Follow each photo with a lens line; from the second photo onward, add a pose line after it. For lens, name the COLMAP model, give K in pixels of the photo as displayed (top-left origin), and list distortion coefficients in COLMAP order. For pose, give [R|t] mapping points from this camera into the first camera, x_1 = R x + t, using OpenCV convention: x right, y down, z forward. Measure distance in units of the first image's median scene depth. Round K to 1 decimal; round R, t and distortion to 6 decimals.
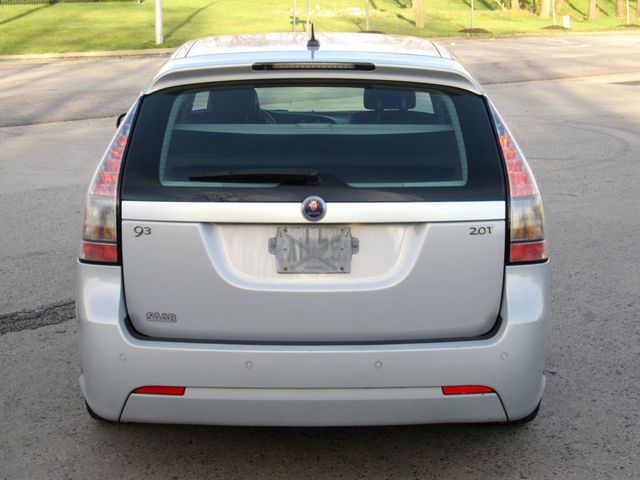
lens RADIAL K [[1293.2, 0, 320.0], [0, 1293.2, 240.0], [0, 0, 1]] dist [-0.138379, 0.023213]
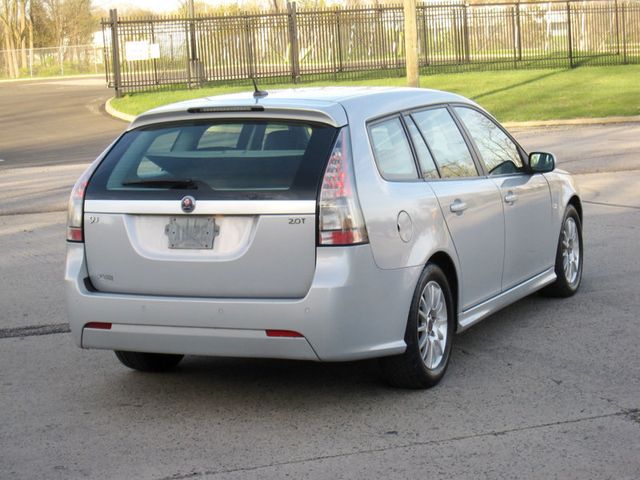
lens RADIAL K [[1563.3, 0, 320.0], [0, 1563.3, 240.0], [0, 0, 1]] dist [-0.062717, -0.439953]
pose [[0.905250, 0.011626, -0.424721, 0.877477], [-0.042406, 0.997106, -0.063090, 0.120782], [0.422759, 0.075123, 0.903123, -0.537197]]
